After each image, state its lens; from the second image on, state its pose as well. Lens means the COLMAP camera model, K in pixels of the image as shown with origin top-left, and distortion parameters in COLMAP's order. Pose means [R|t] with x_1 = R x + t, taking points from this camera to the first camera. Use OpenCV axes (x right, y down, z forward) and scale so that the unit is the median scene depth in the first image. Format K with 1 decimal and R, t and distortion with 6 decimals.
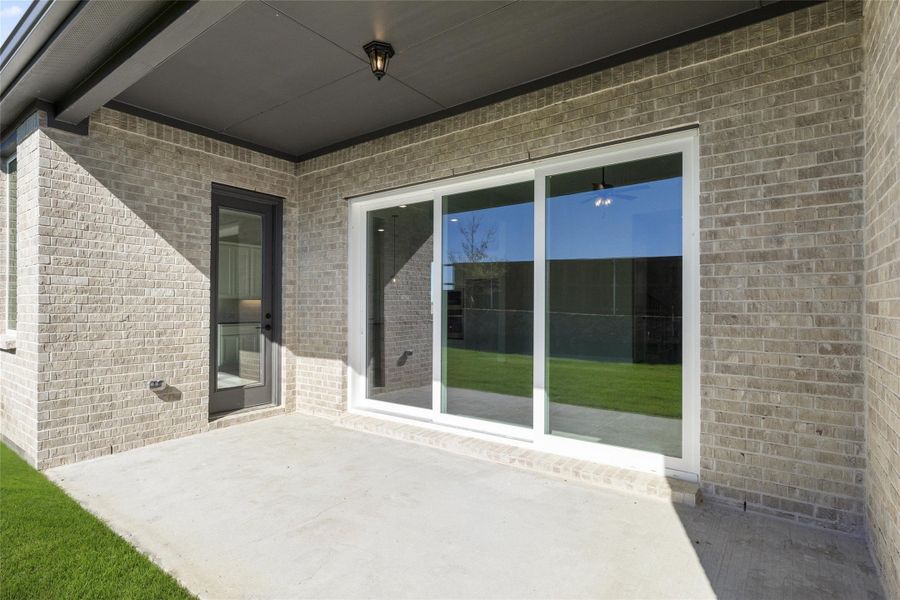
lens RADIAL K [[448.7, 0, 450.0], [0, 448.7, 300.0], [0, 0, 1]] dist [0.000428, 0.000100]
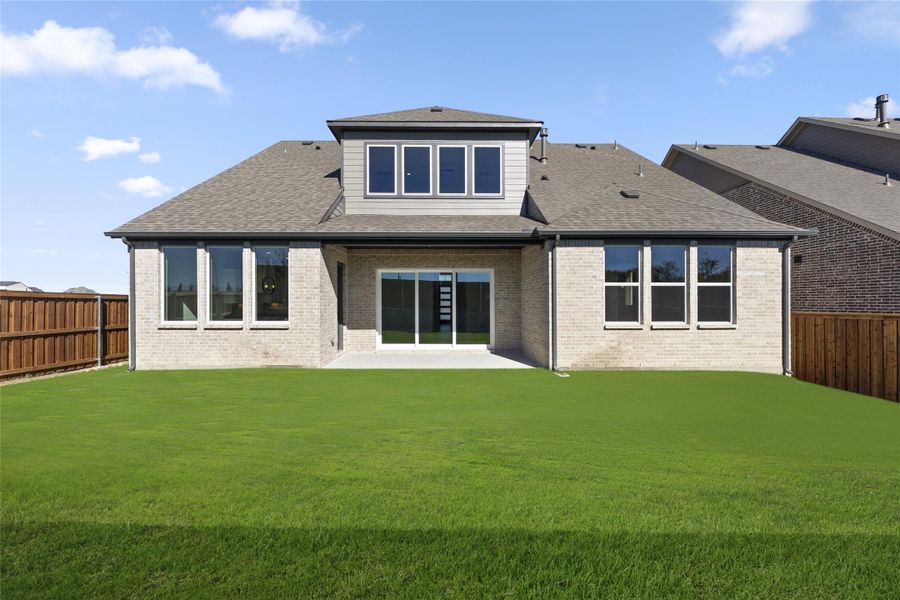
lens RADIAL K [[361.8, 0, 450.0], [0, 361.8, 300.0], [0, 0, 1]] dist [0.000101, 0.000023]
pose [[0.799546, 0.006076, 0.600574, -1.156566], [-0.010244, 0.999941, 0.003521, -0.050215], [-0.600517, -0.008968, 0.799561, -0.953486]]
